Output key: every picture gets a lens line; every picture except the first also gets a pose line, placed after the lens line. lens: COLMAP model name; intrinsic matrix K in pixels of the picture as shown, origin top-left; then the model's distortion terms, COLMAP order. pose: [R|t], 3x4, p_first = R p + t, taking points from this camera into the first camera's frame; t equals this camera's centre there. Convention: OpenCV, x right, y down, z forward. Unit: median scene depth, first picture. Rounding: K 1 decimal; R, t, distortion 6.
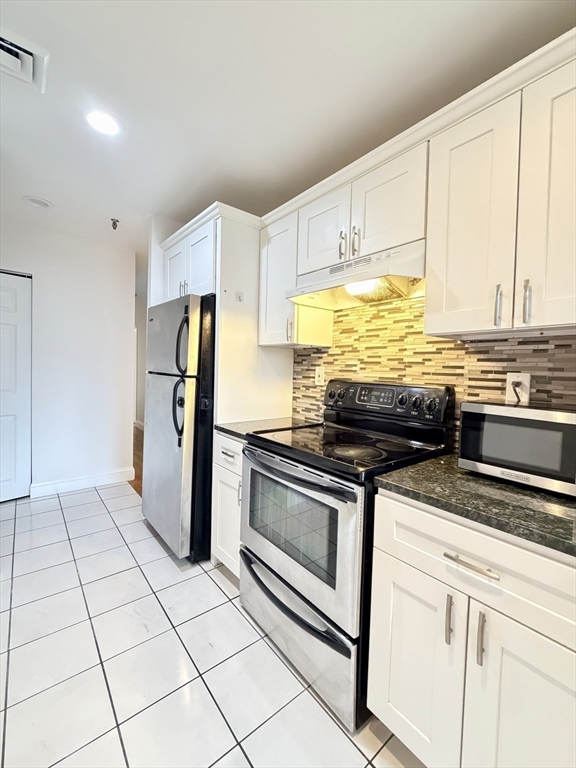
lens RADIAL K [[326.8, 0, 288.4], [0, 326.8, 380.3], [0, 0, 1]] dist [0.002491, 0.000281]
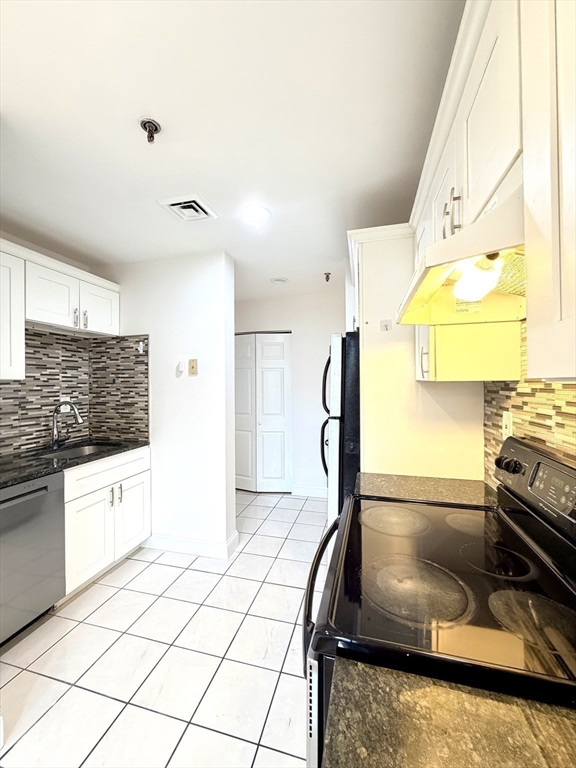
lens RADIAL K [[306.7, 0, 289.7], [0, 306.7, 381.6], [0, 0, 1]] dist [0.000481, 0.000152]
pose [[0.592766, -0.027598, -0.804902, 0.363139], [-0.011717, 0.999011, -0.042883, -0.077717], [0.805290, 0.034851, 0.591856, 0.354537]]
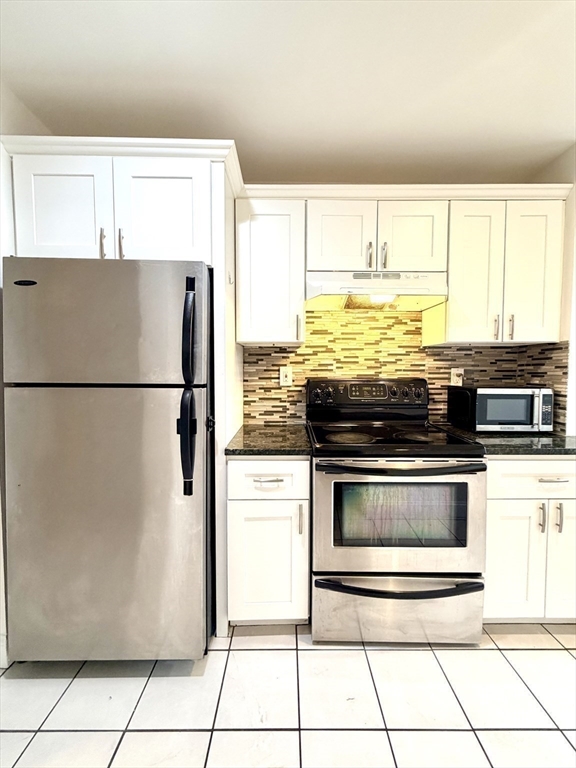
lens RADIAL K [[306.7, 0, 293.0], [0, 306.7, 382.9], [0, 0, 1]] dist [0.000481, 0.000152]
pose [[0.628019, -0.061964, 0.775727, -0.674976], [0.045382, 0.998045, 0.042982, -0.035251], [-0.776873, 0.008210, 0.629604, 0.460576]]
